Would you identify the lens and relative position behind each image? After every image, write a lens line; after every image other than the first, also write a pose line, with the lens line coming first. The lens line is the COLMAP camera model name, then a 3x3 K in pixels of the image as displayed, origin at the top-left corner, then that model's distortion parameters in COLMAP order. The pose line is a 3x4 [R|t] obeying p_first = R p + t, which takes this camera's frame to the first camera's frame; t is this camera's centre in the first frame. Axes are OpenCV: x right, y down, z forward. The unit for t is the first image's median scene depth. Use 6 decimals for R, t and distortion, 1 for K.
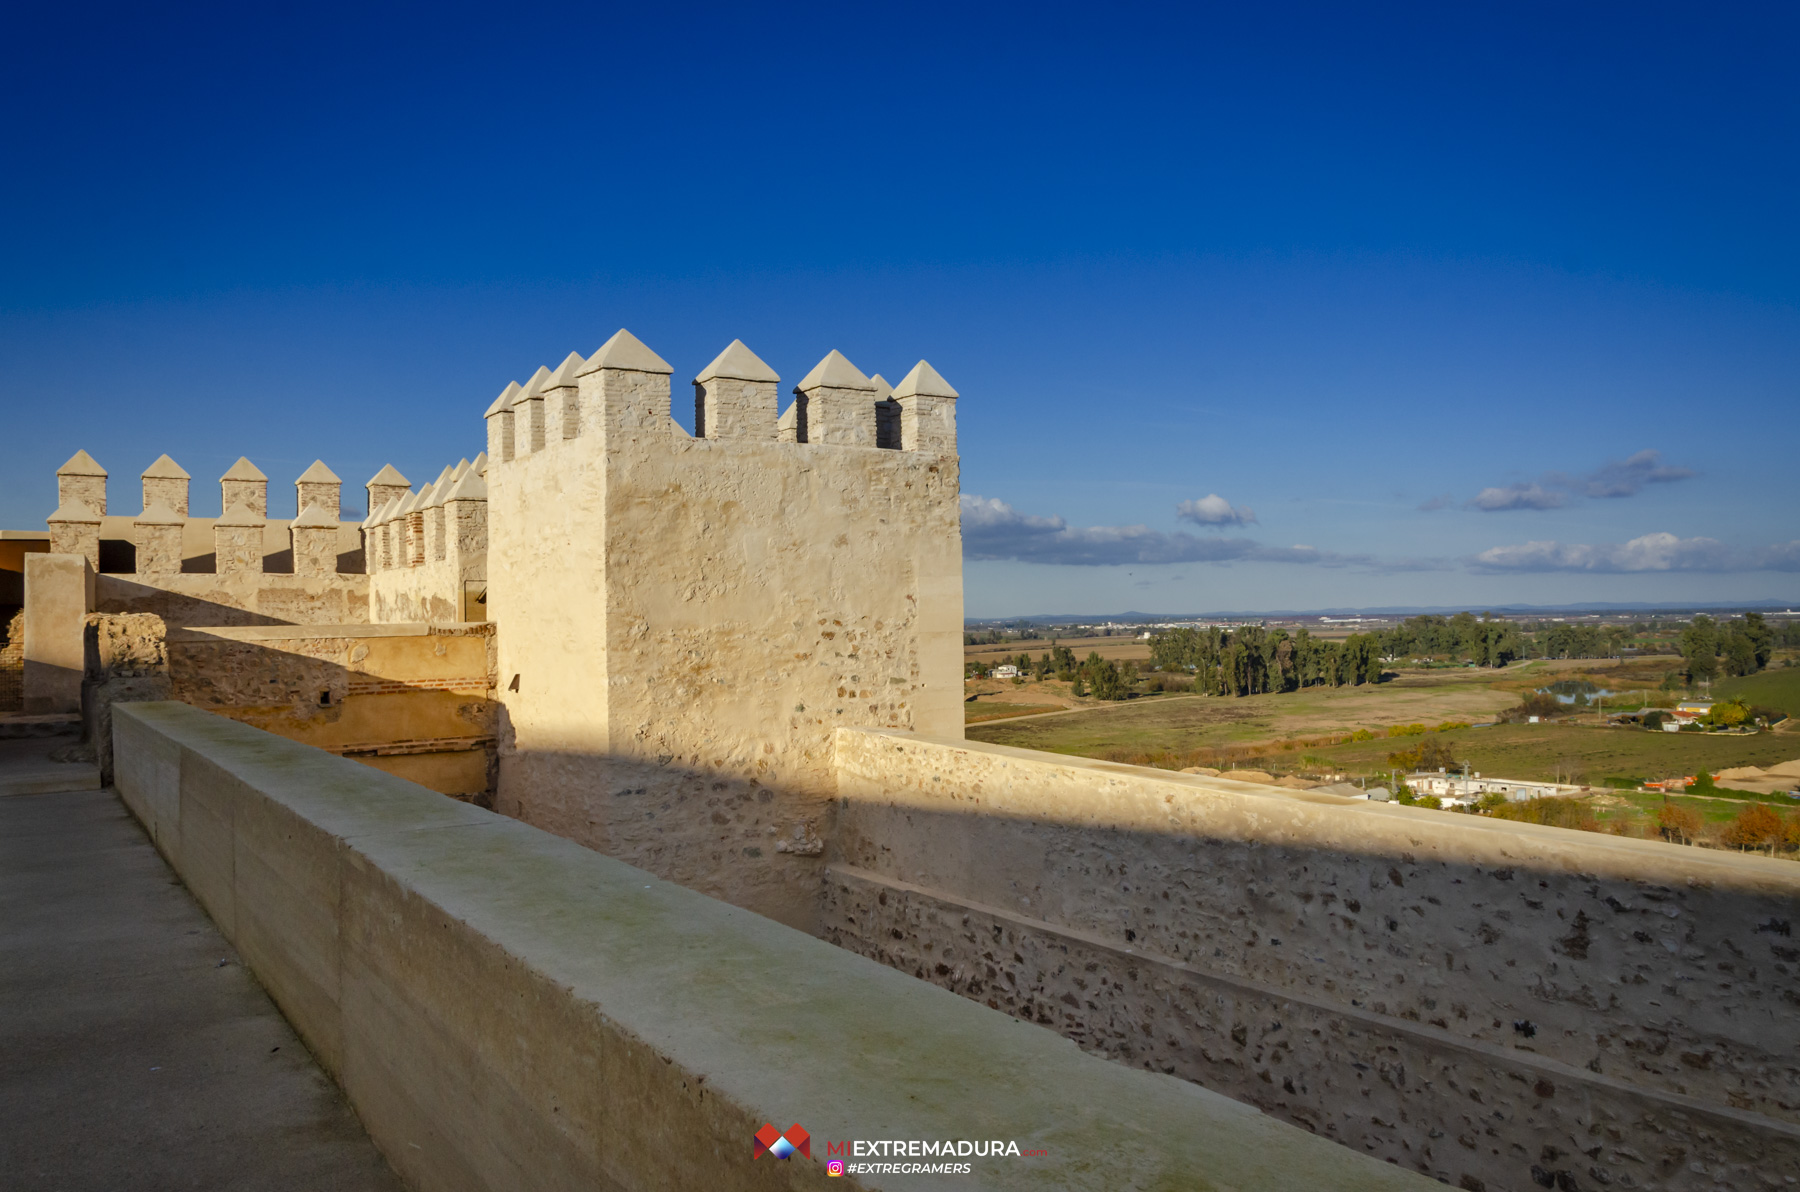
lens RADIAL K [[1373.3, 0, 906.2], [0, 1373.3, 610.5], [0, 0, 1]] dist [0.001047, 0.003483]
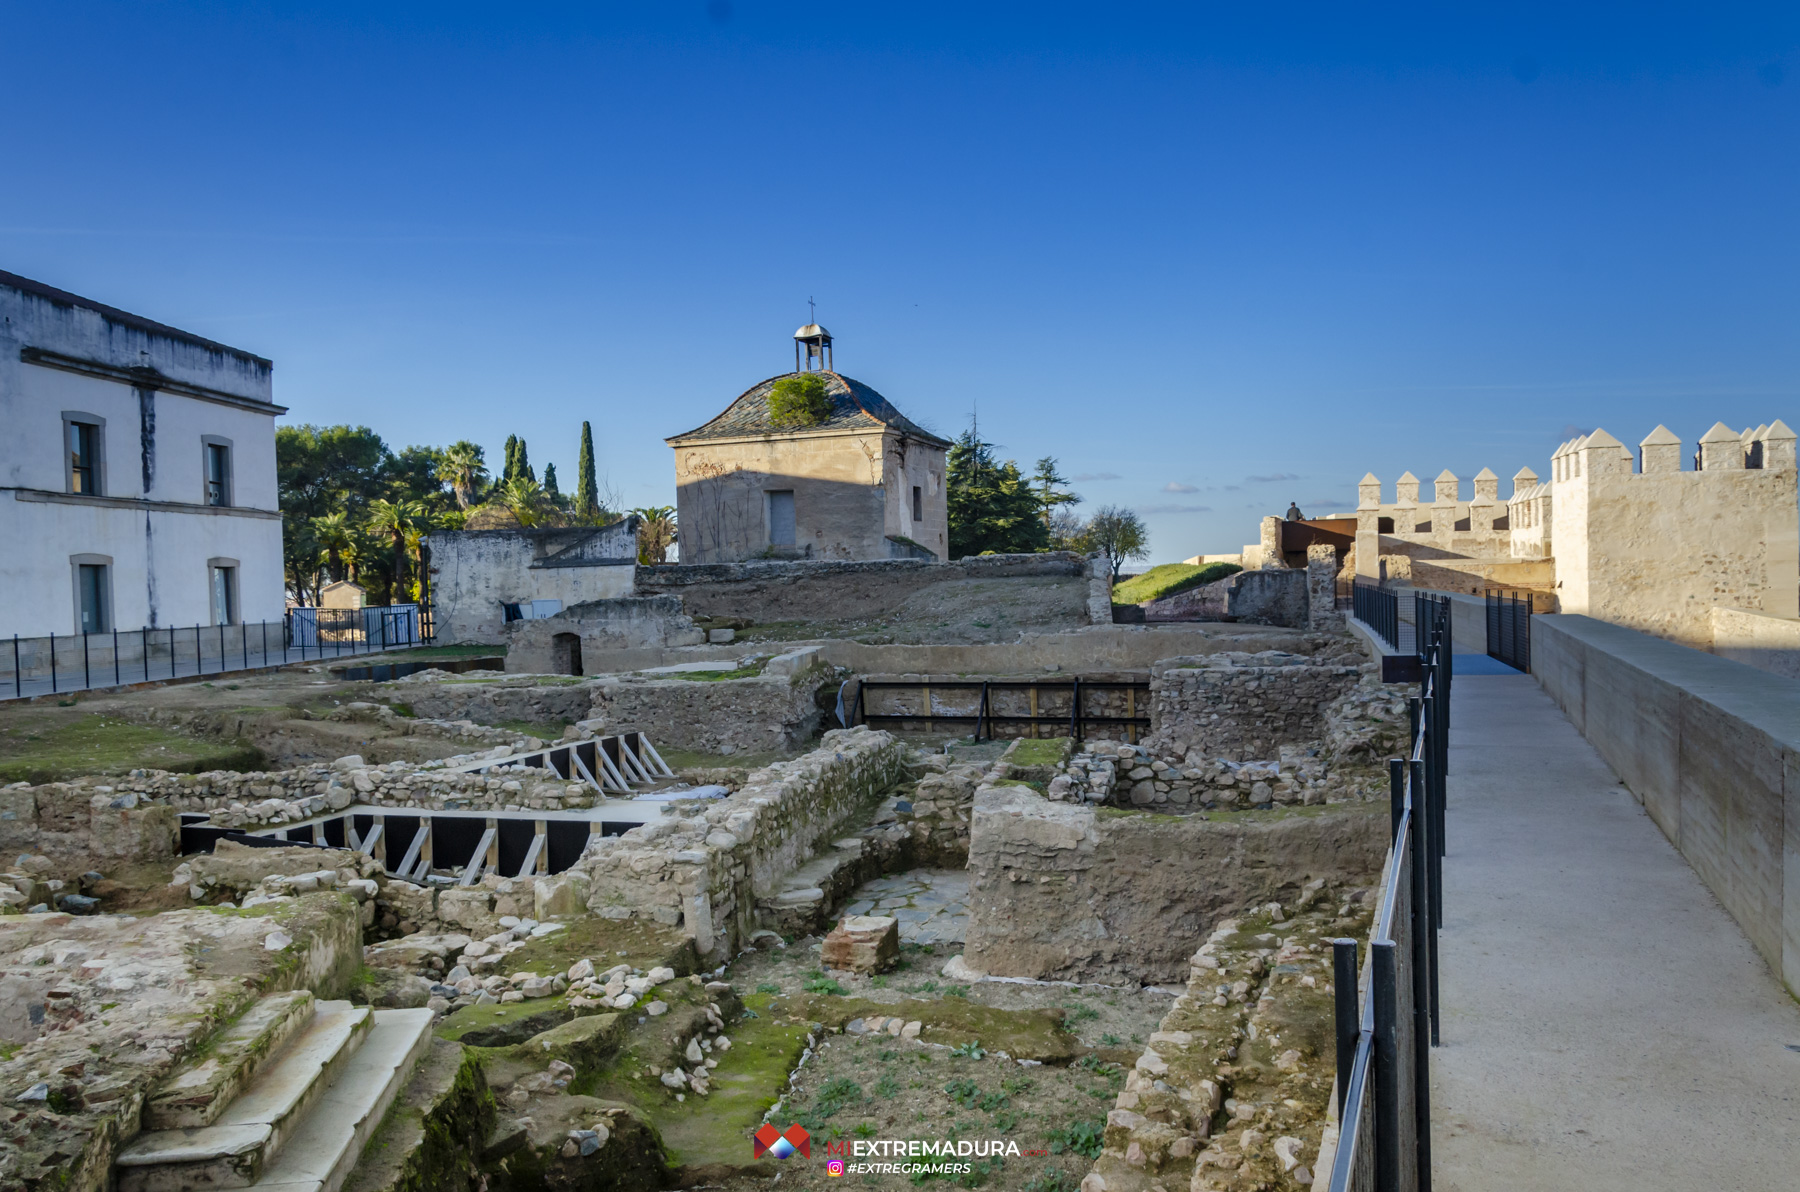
lens RADIAL K [[1373.3, 0, 909.5], [0, 1373.3, 604.8], [0, 0, 1]] dist [0.001047, 0.003483]
pose [[0.669219, 0.017743, -0.742853, 0.649244], [0.019529, 0.998950, 0.041453, -0.026543], [0.742808, -0.042249, 0.668170, -1.234004]]
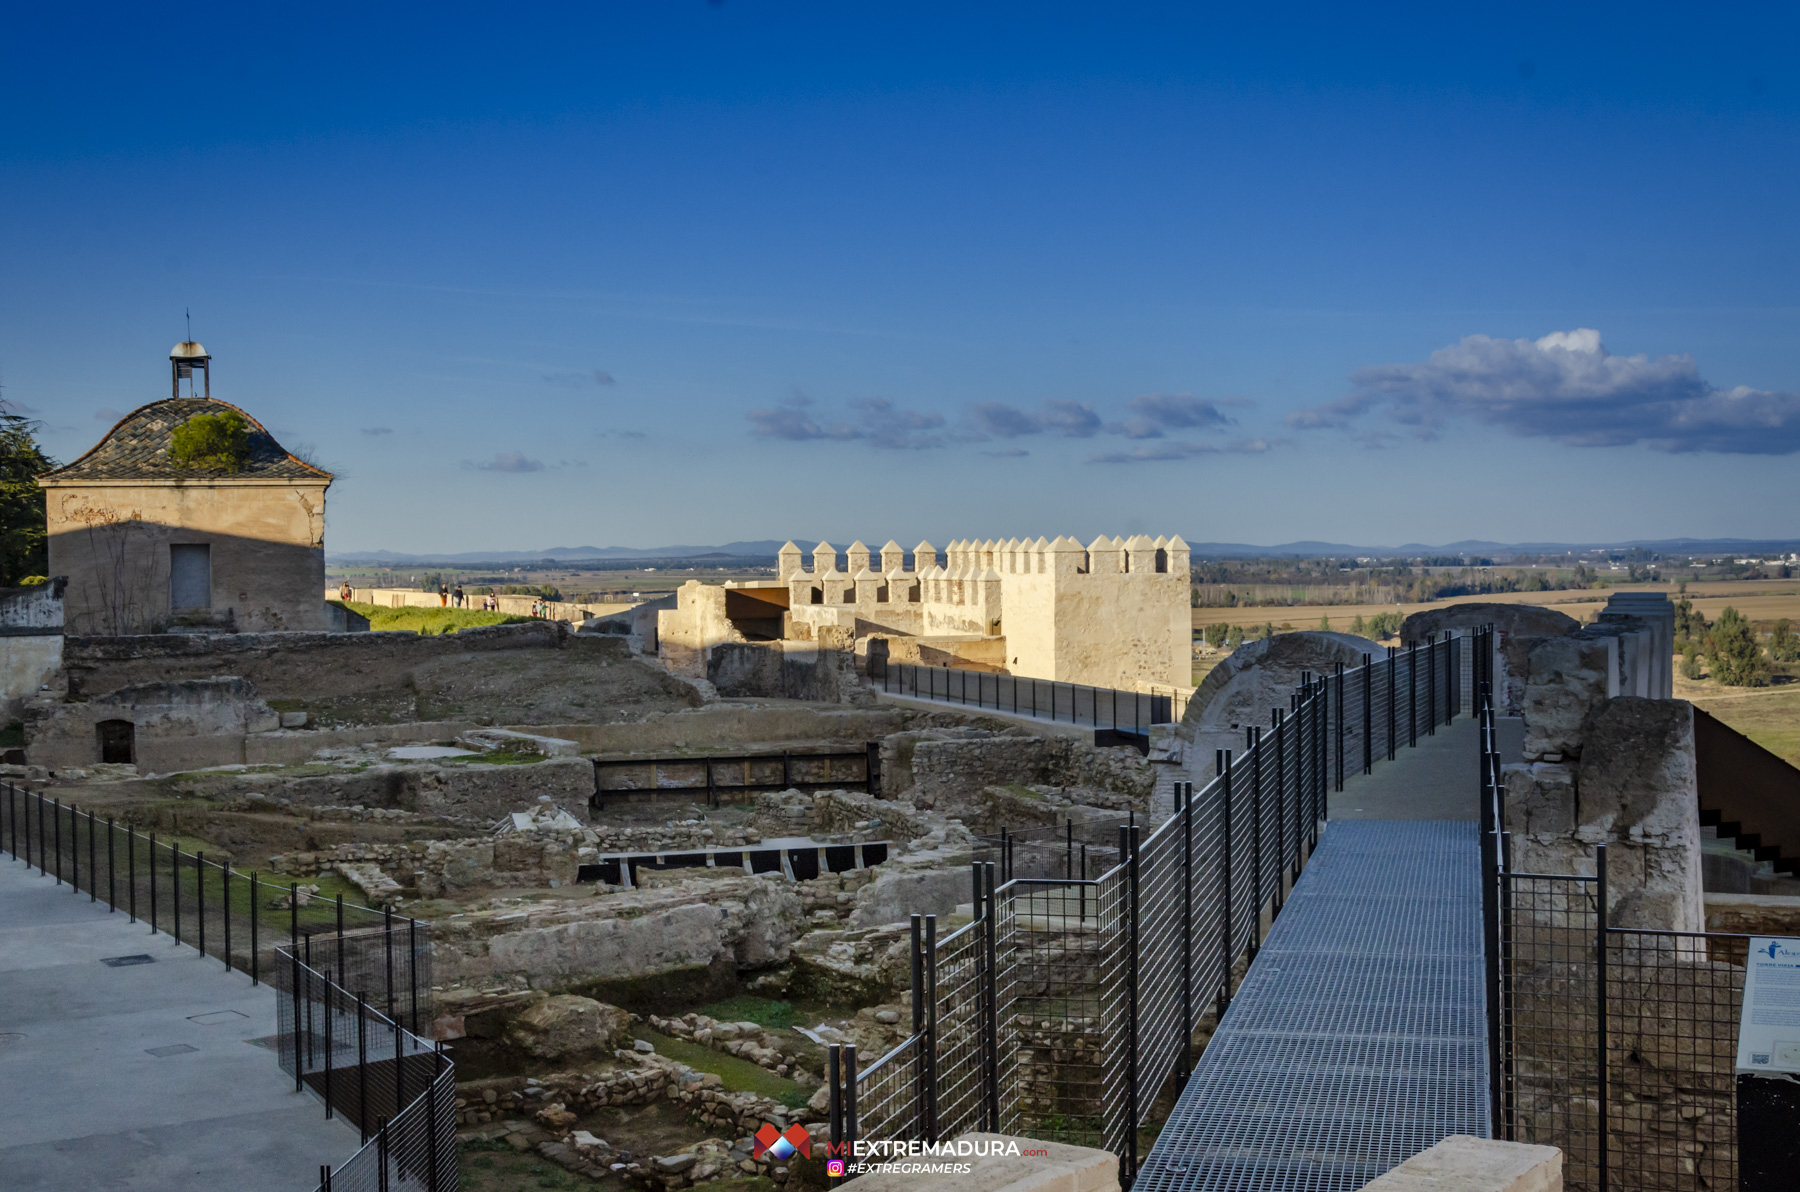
lens RADIAL K [[2264.6, 0, 898.4], [0, 2264.6, 595.4], [0, 0, 1]] dist [-0.070456, 0.000000]
pose [[0.972255, 0.014150, -0.233497, 0.490939], [-0.007043, 0.999487, 0.031244, -0.200888], [0.233819, -0.028733, 0.971855, -3.176691]]
